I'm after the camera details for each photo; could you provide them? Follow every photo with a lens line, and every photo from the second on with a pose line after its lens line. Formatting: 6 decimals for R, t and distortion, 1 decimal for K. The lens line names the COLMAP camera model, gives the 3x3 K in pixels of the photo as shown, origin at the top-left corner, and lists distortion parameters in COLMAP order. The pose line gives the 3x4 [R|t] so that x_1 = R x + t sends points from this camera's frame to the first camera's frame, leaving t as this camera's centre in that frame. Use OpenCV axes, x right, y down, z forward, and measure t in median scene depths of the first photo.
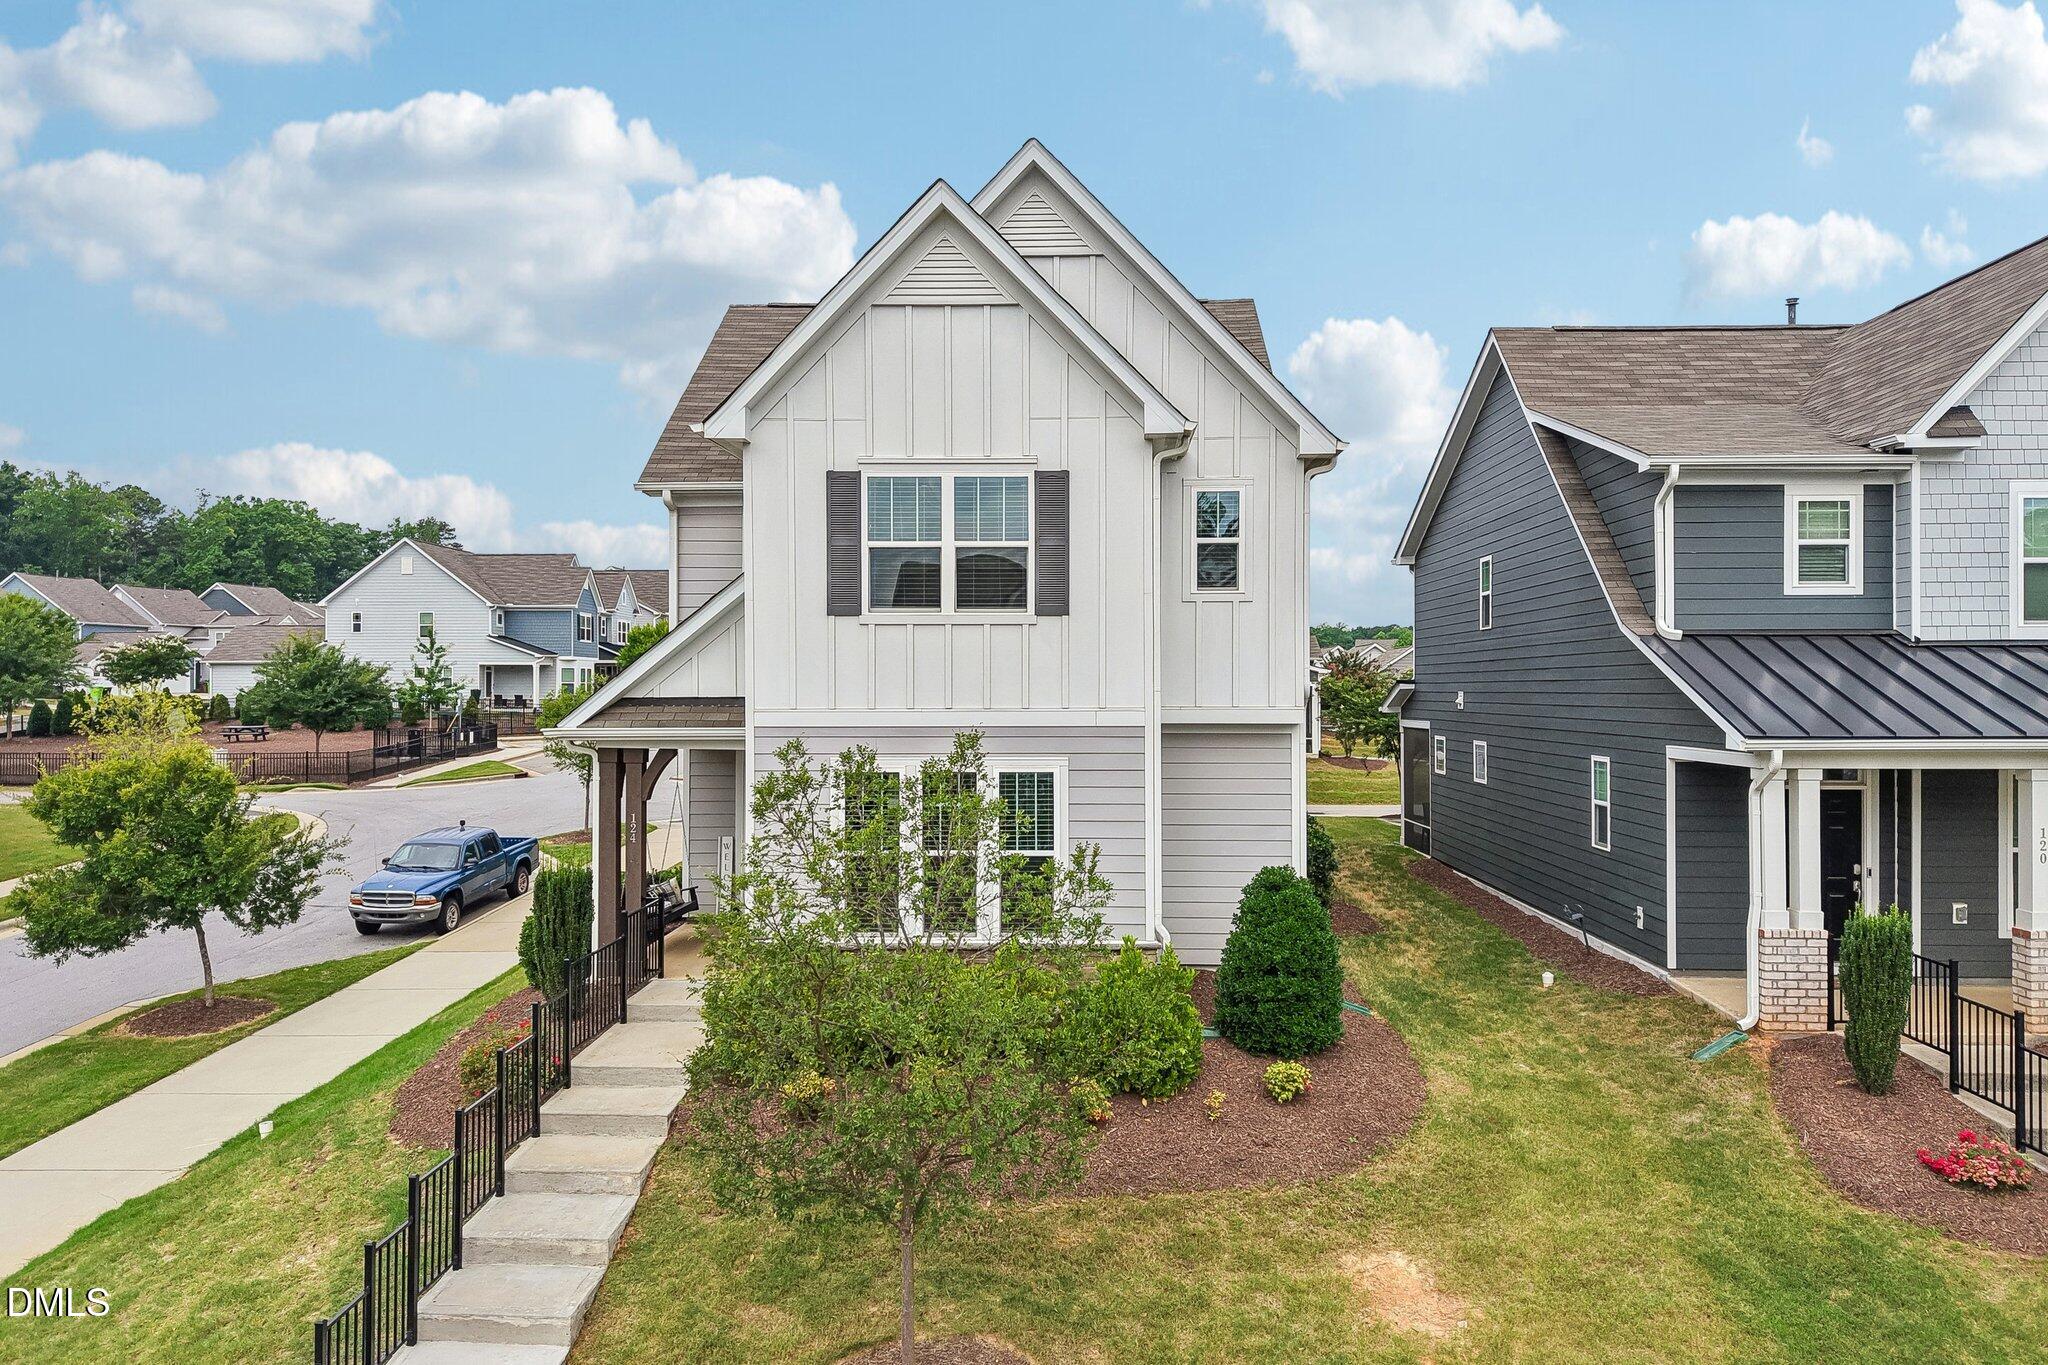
lens RADIAL K [[1371.2, 0, 1037.6], [0, 1371.2, 690.0], [0, 0, 1]] dist [0.010901, -0.010310]
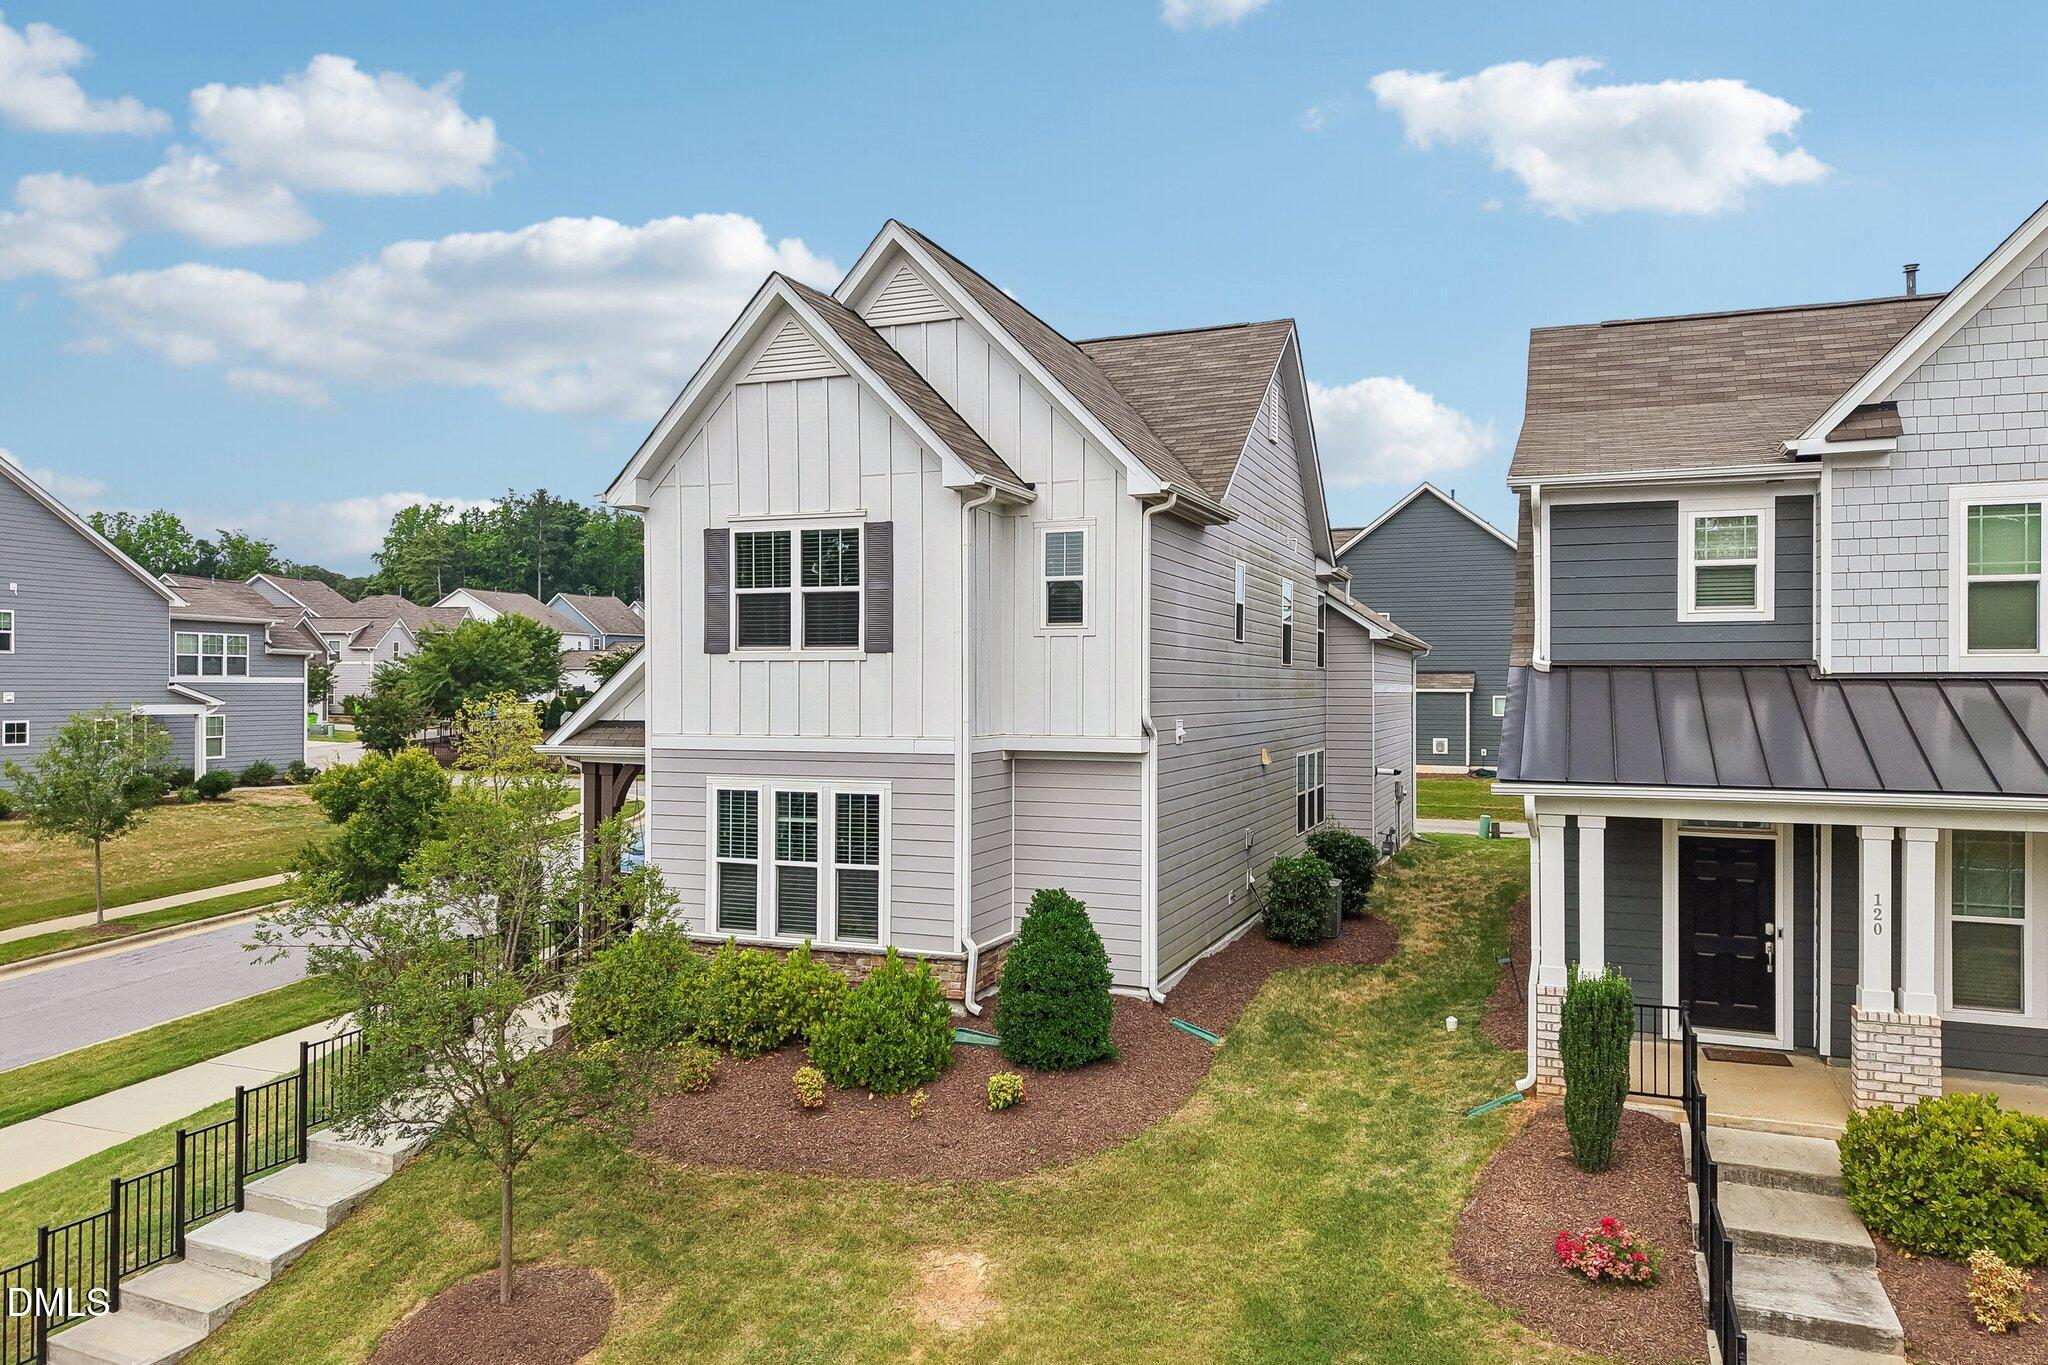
lens RADIAL K [[1371.2, 0, 1033.6], [0, 1371.2, 695.9], [0, 0, 1]] dist [0.010901, -0.010310]
pose [[0.940853, 0.005843, -0.338765, 0.498615], [-0.004128, 0.999975, 0.005783, -0.026254], [0.338790, -0.004043, 0.940853, 0.002075]]
